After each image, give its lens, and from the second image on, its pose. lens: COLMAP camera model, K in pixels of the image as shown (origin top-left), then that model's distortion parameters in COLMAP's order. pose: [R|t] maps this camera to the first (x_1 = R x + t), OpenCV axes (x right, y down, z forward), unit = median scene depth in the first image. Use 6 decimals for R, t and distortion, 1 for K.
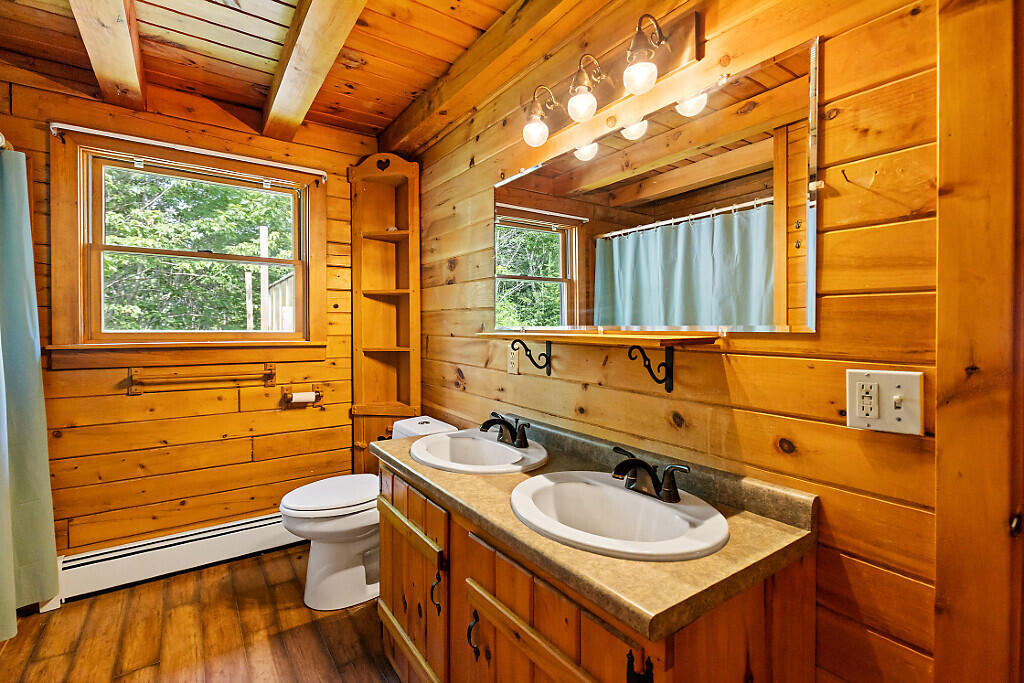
lens RADIAL K [[462.0, 0, 511.5], [0, 462.0, 335.8], [0, 0, 1]] dist [0.001065, -0.000271]
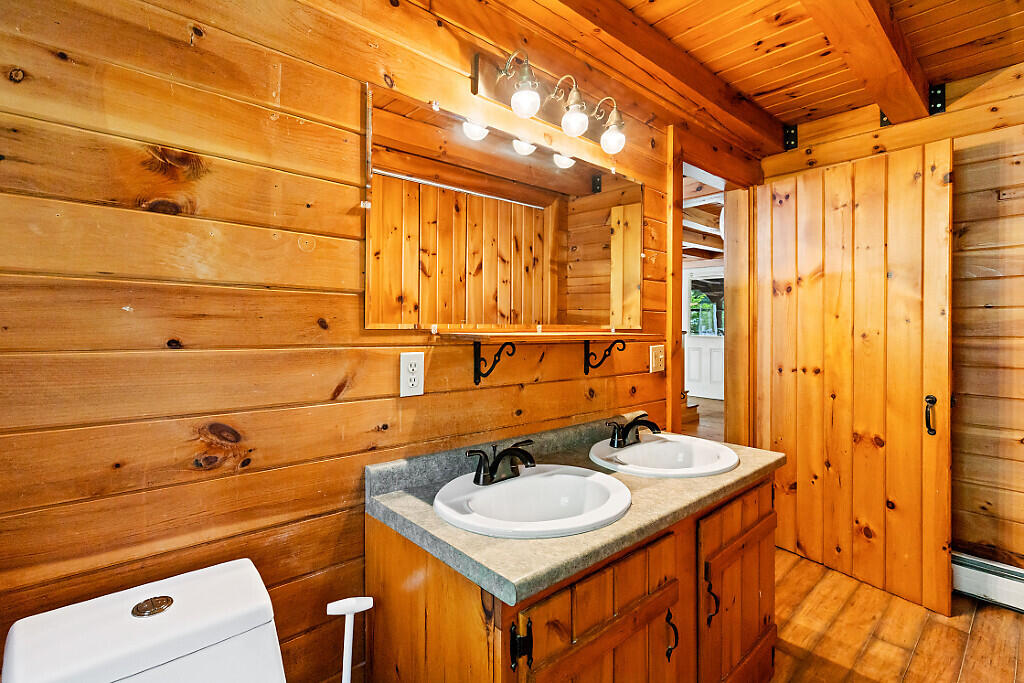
lens RADIAL K [[462.0, 0, 512.7], [0, 462.0, 320.5], [0, 0, 1]] dist [0.001065, -0.000271]
pose [[-0.096316, -0.001051, 0.995350, -0.802253], [0.005775, 0.999982, 0.001615, -0.031304], [-0.995334, 0.005904, -0.096308, 1.104960]]
